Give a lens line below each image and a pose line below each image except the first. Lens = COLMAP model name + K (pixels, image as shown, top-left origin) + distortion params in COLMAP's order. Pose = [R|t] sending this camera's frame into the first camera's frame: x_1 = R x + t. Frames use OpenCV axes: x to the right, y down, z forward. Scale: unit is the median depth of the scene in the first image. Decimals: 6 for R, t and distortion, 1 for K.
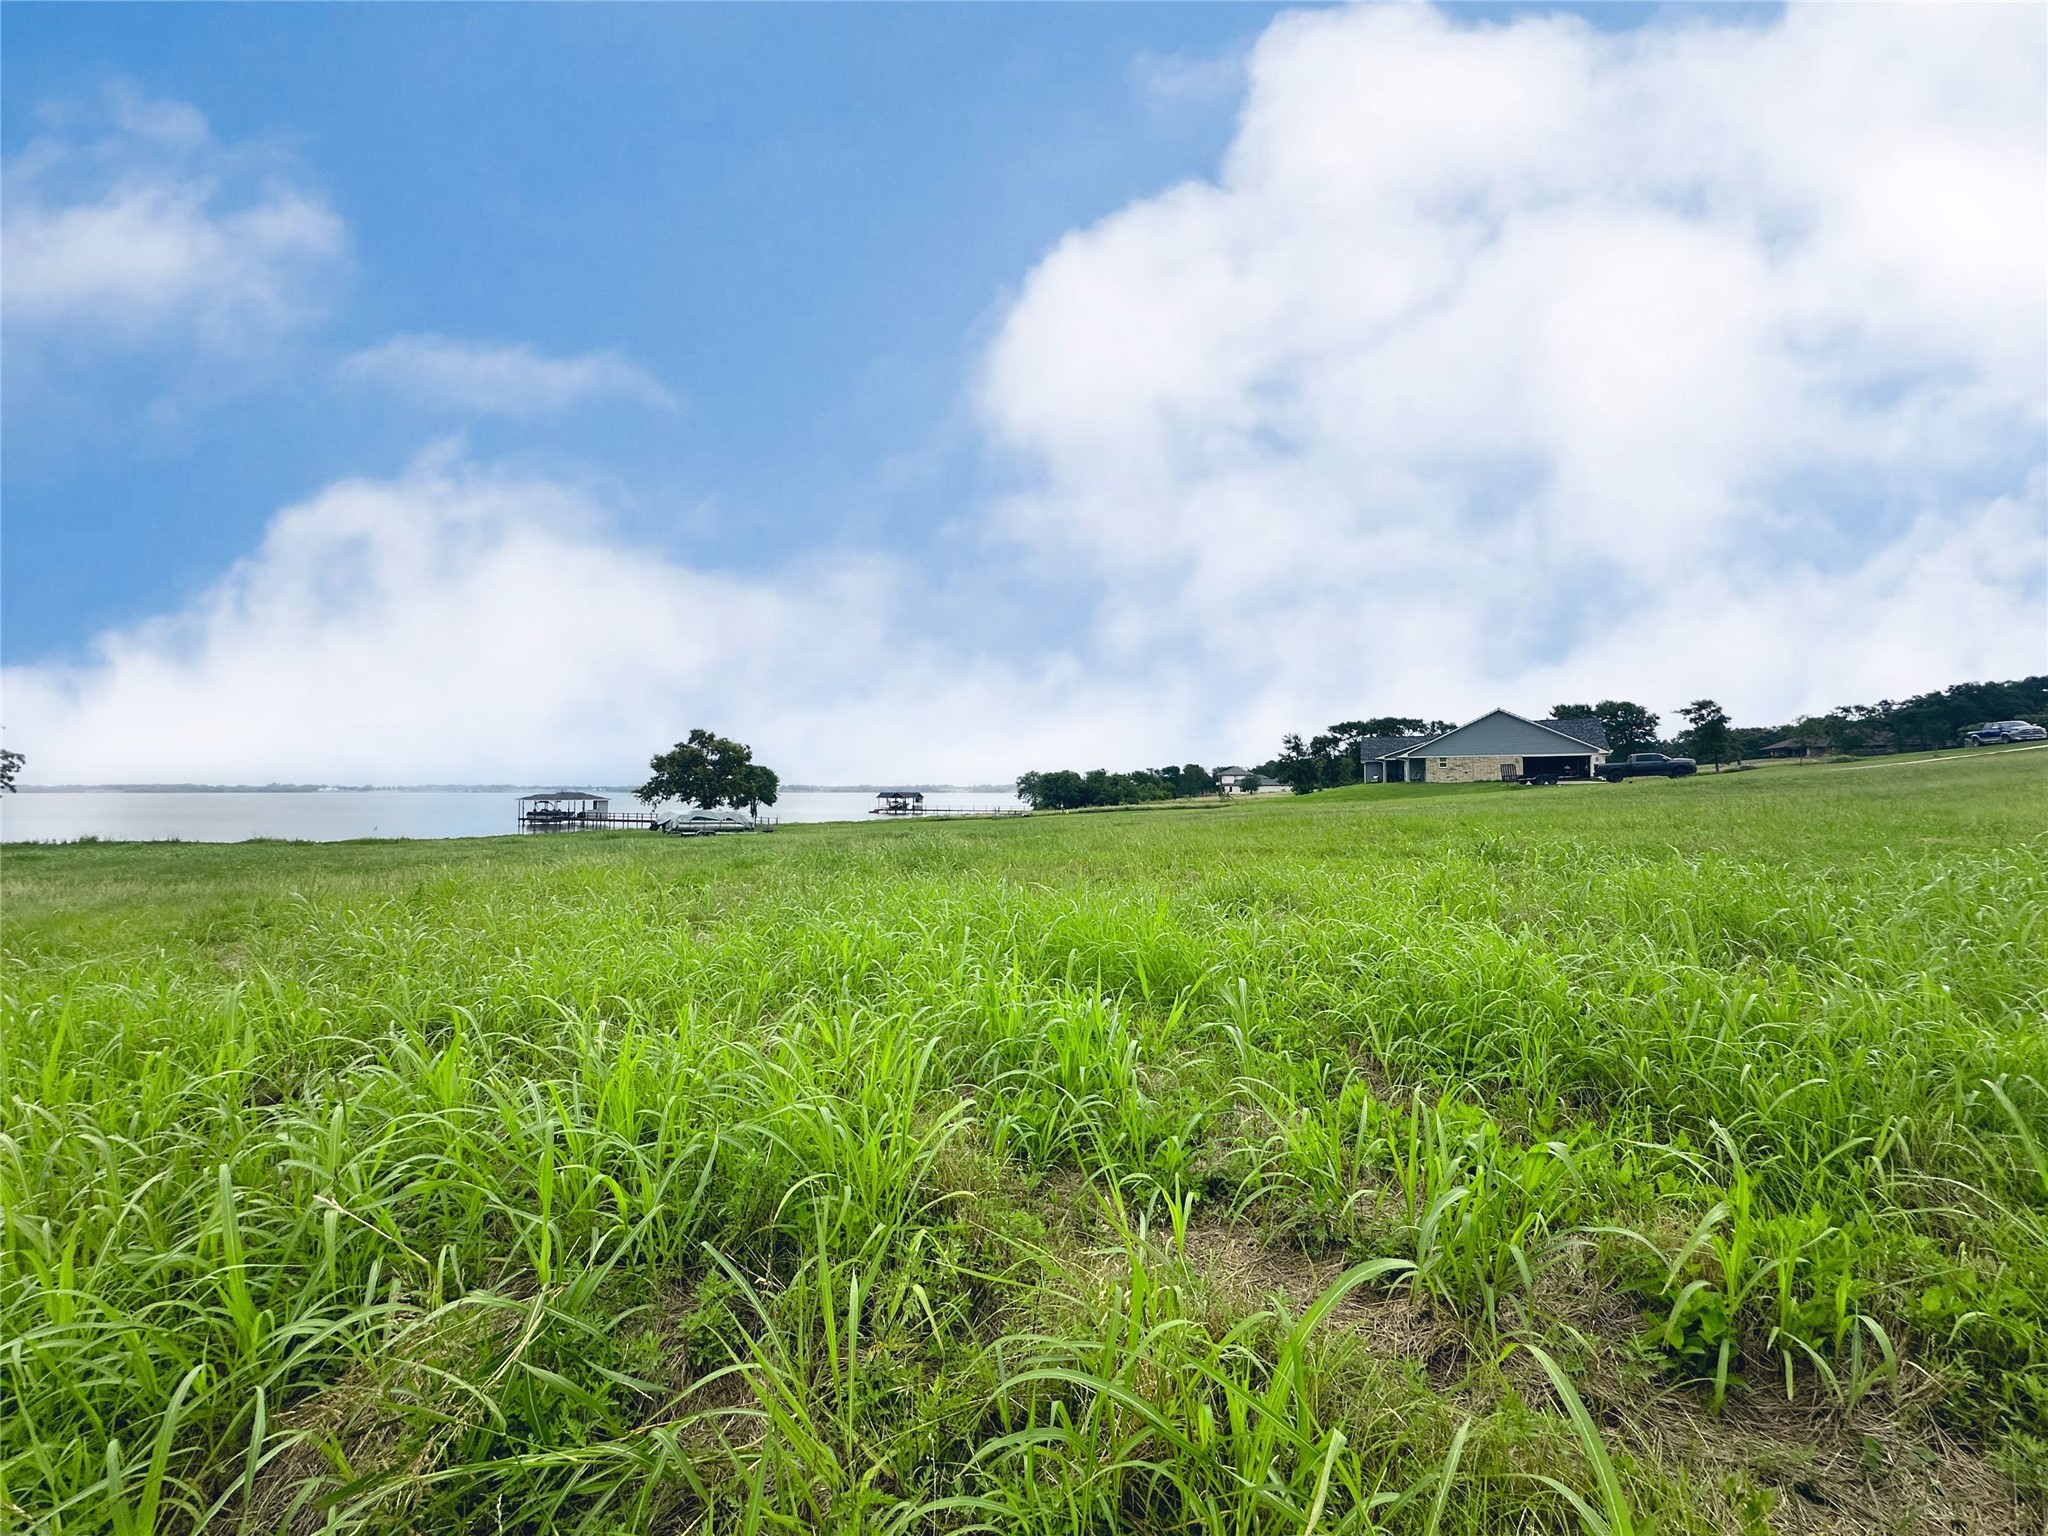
lens RADIAL K [[814.1, 0, 1023.1], [0, 814.1, 772.6], [0, 0, 1]] dist [-0.004576, 0.000318]
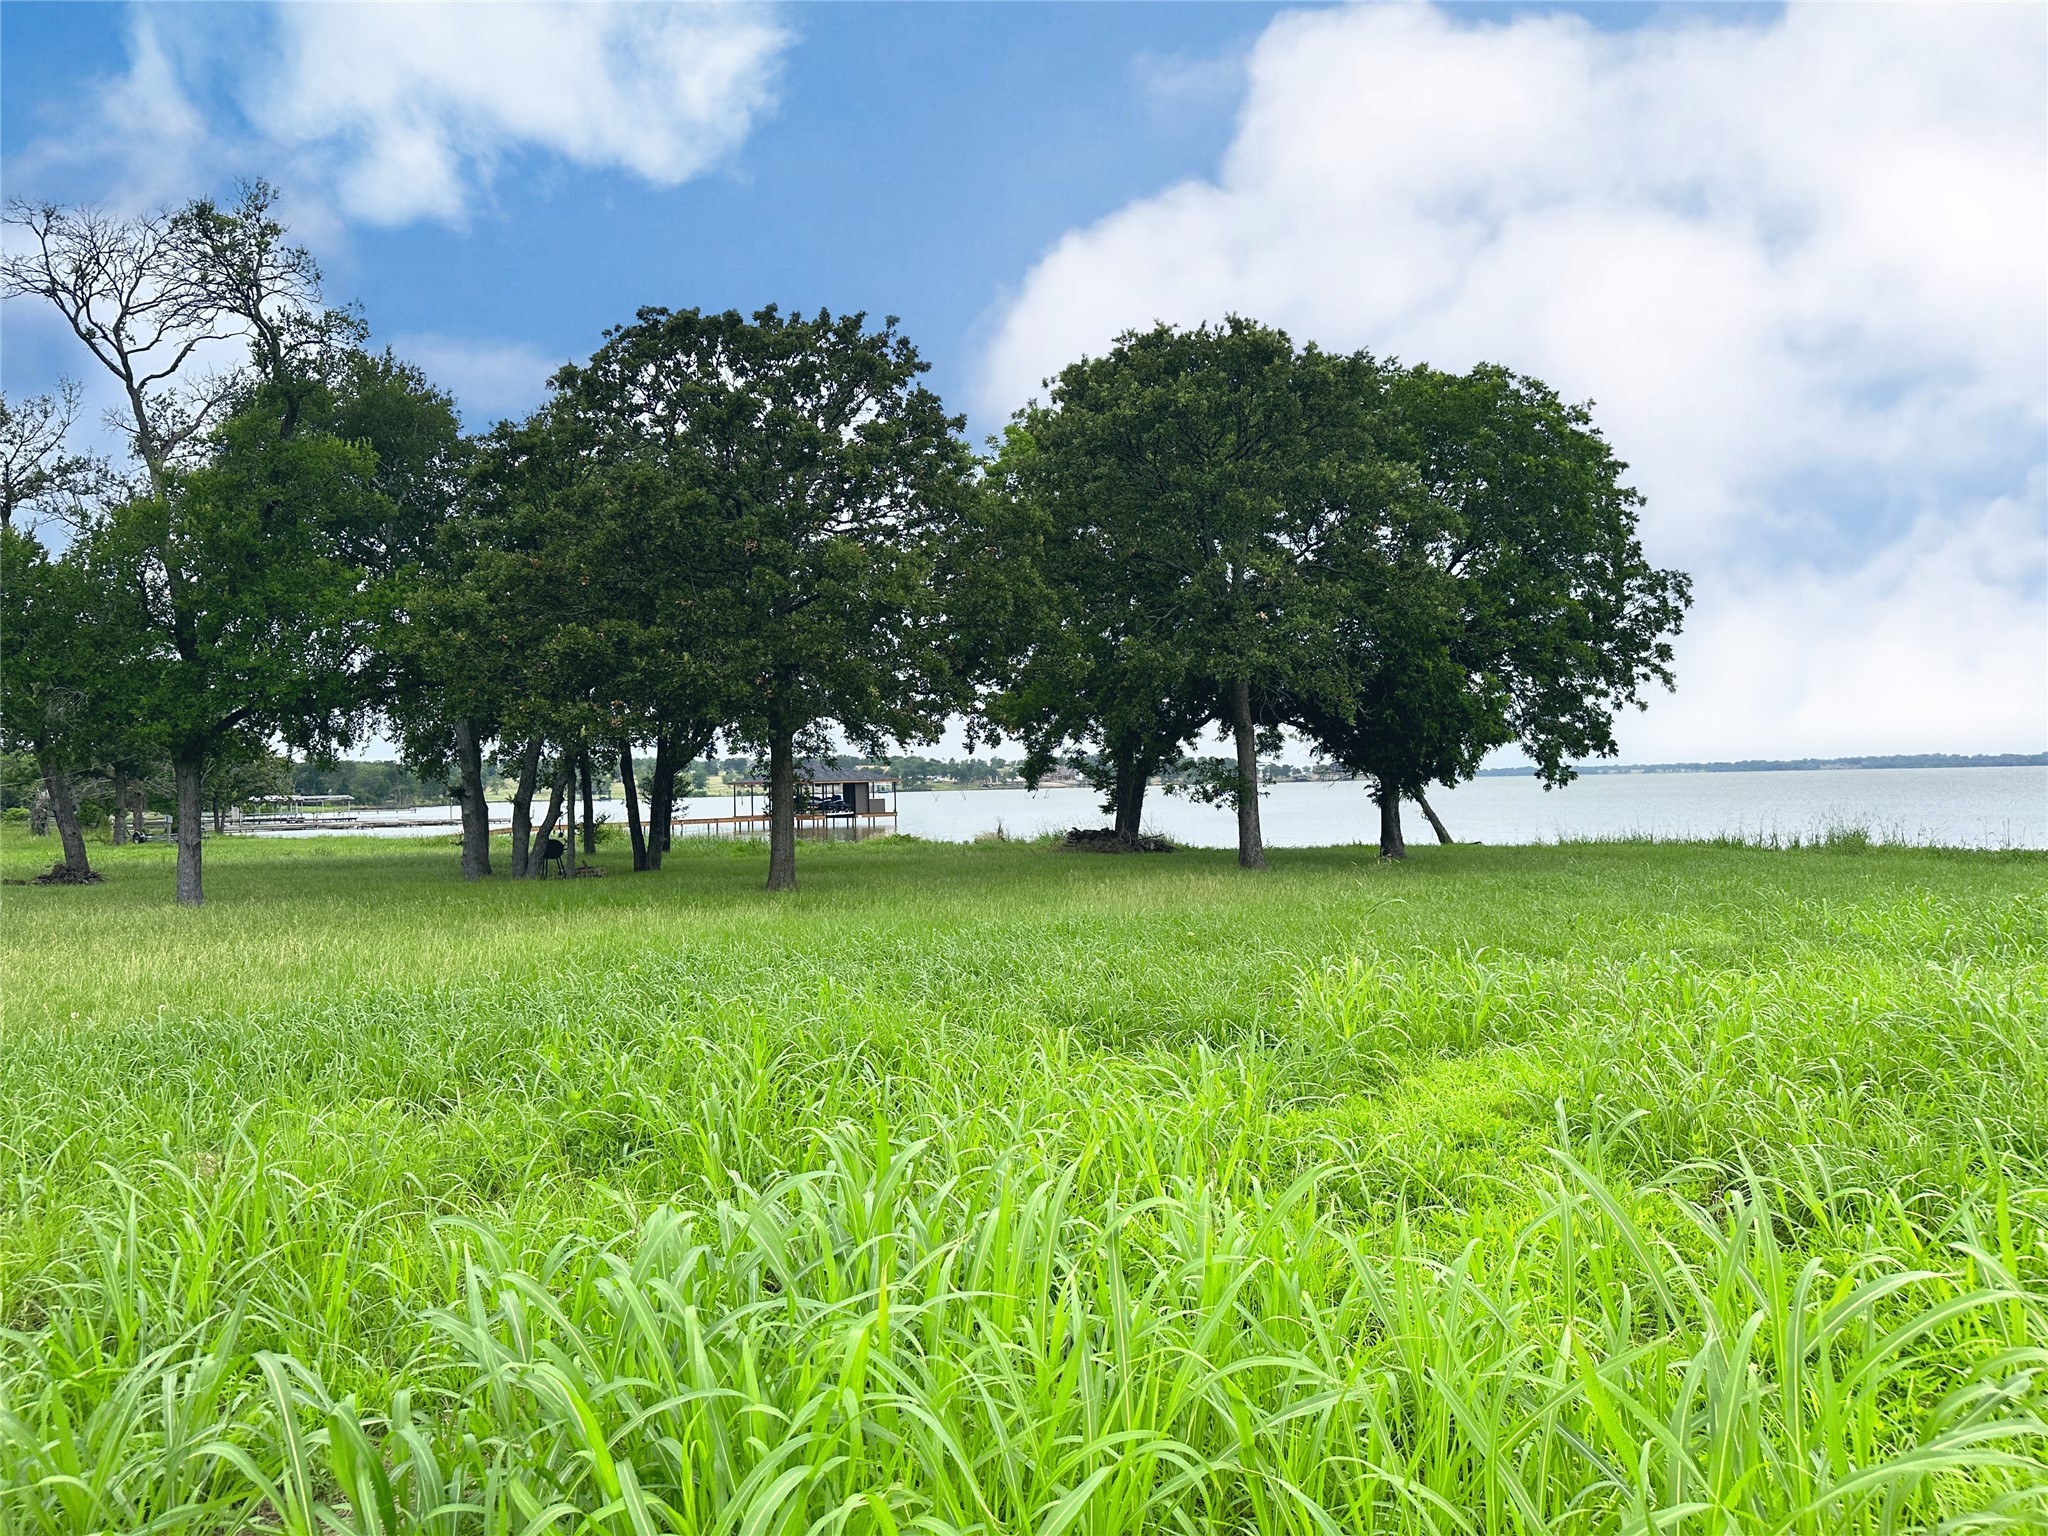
lens RADIAL K [[1419.3, 0, 1024.2], [0, 1419.3, 763.6], [0, 0, 1]] dist [0.061902, -0.077600]
pose [[0.203781, -0.019031, -0.978831, -0.721076], [0.043377, 0.999005, -0.010393, 0.048203], [0.978055, -0.040341, 0.204404, 0.613985]]
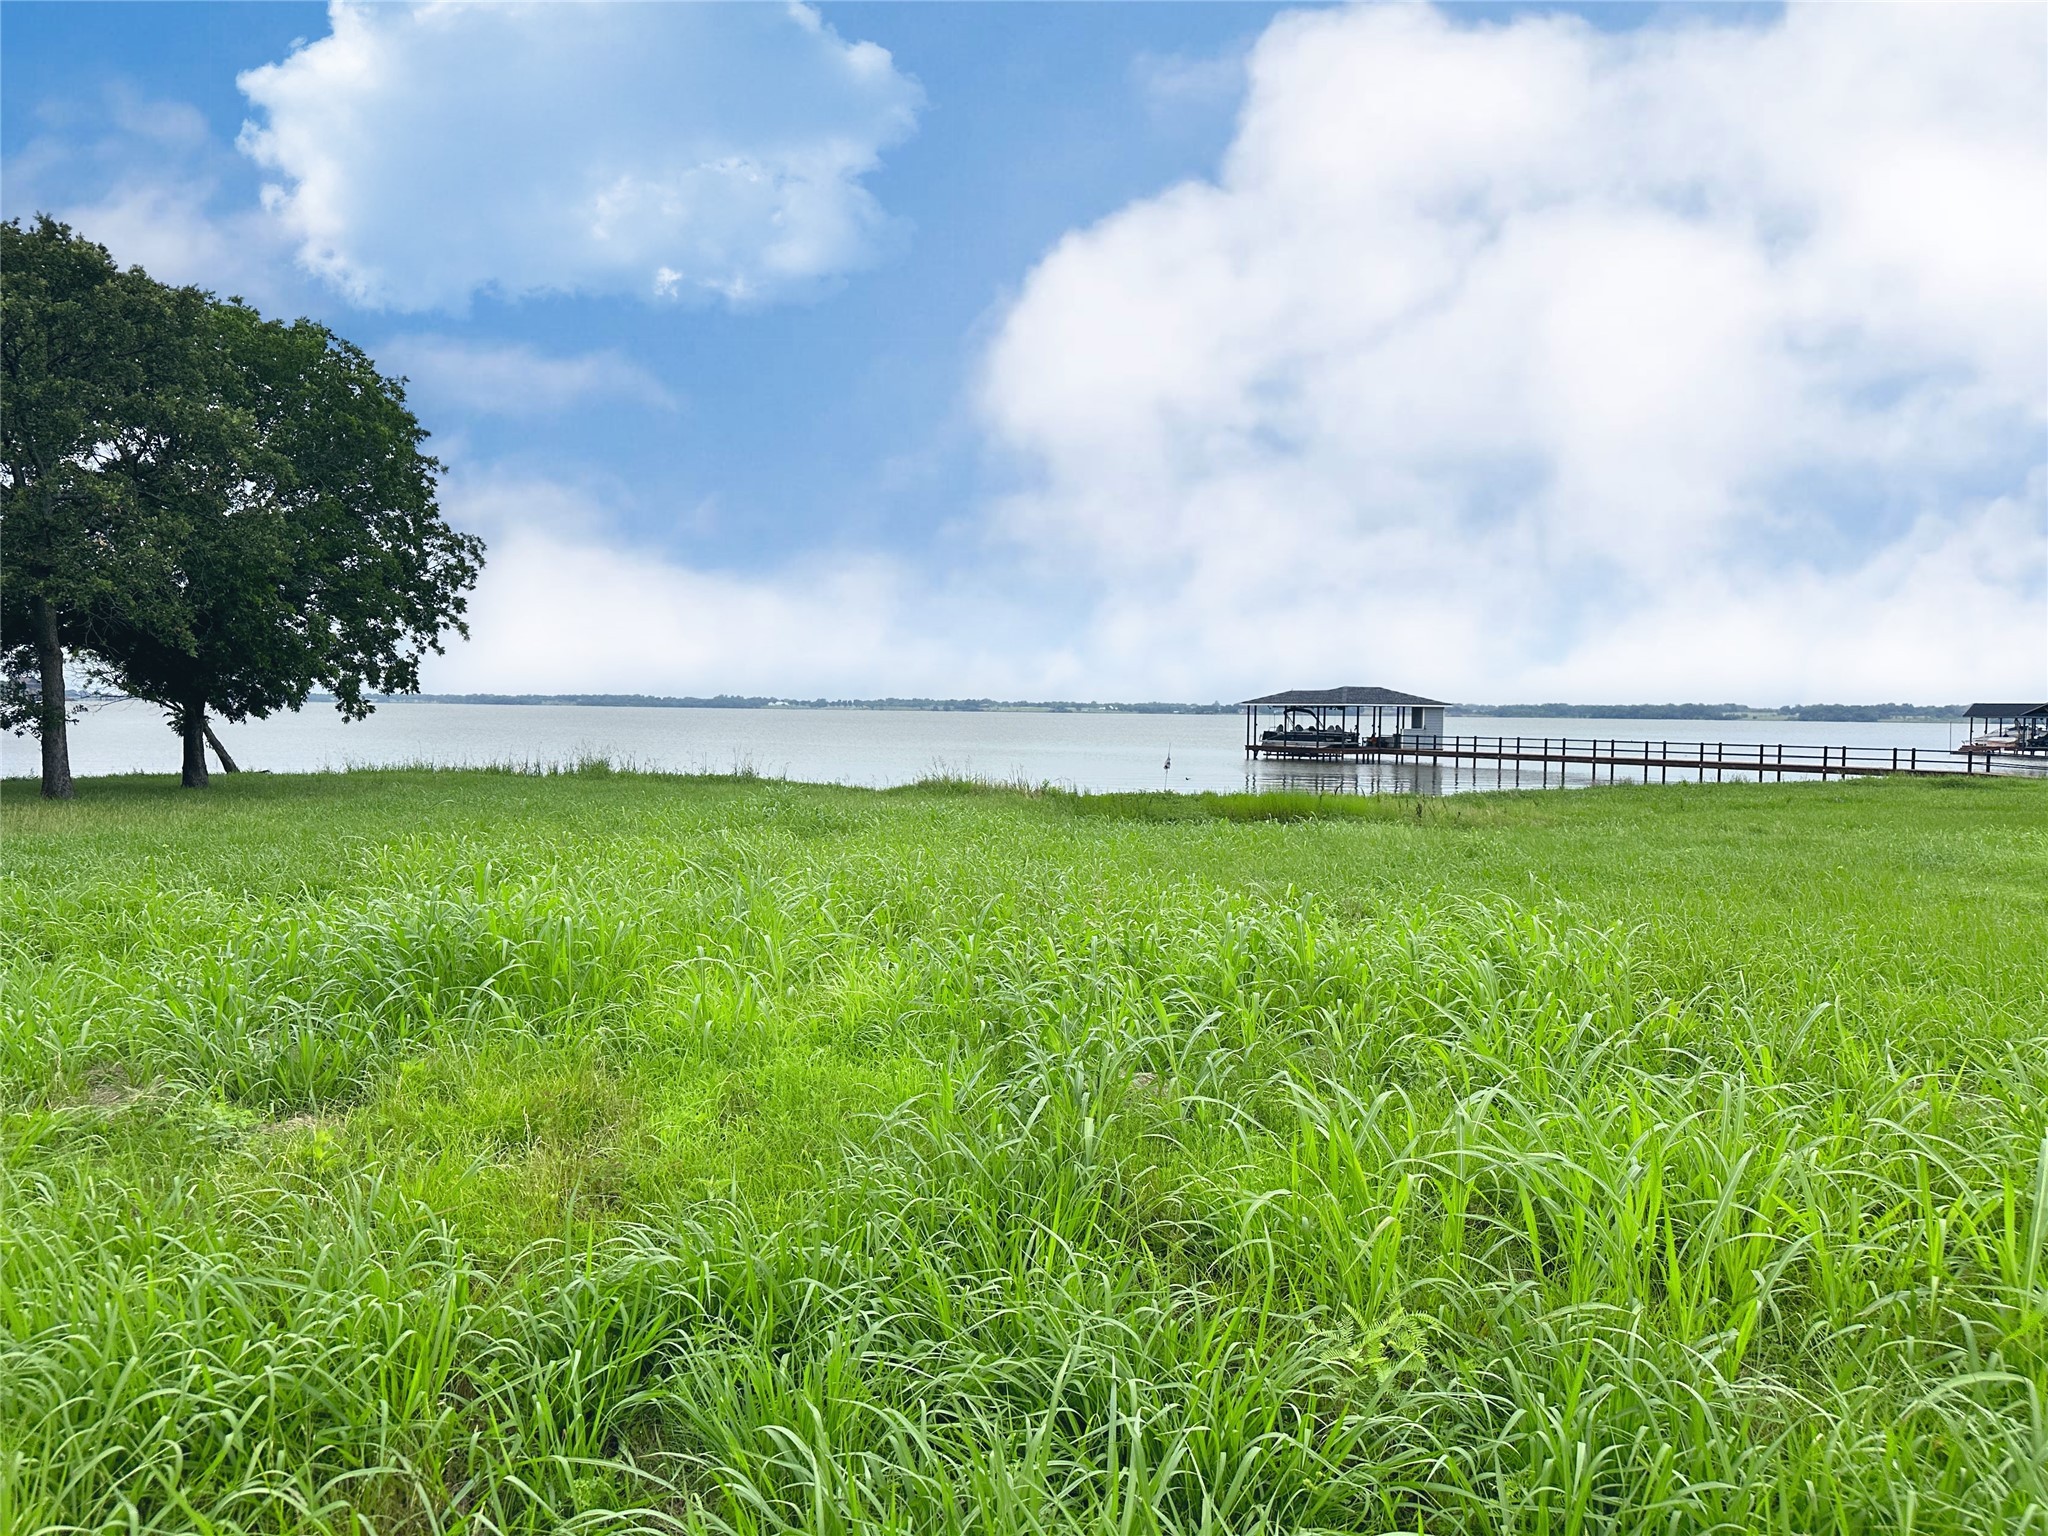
lens RADIAL K [[1419.3, 0, 1015.9], [0, 1419.3, 775.6], [0, 0, 1]] dist [0.061902, -0.077600]
pose [[0.857863, 0.033782, -0.512767, -0.665933], [-0.000122, 0.997850, 0.065535, 0.043807], [0.513879, -0.056158, 0.856023, 0.542596]]
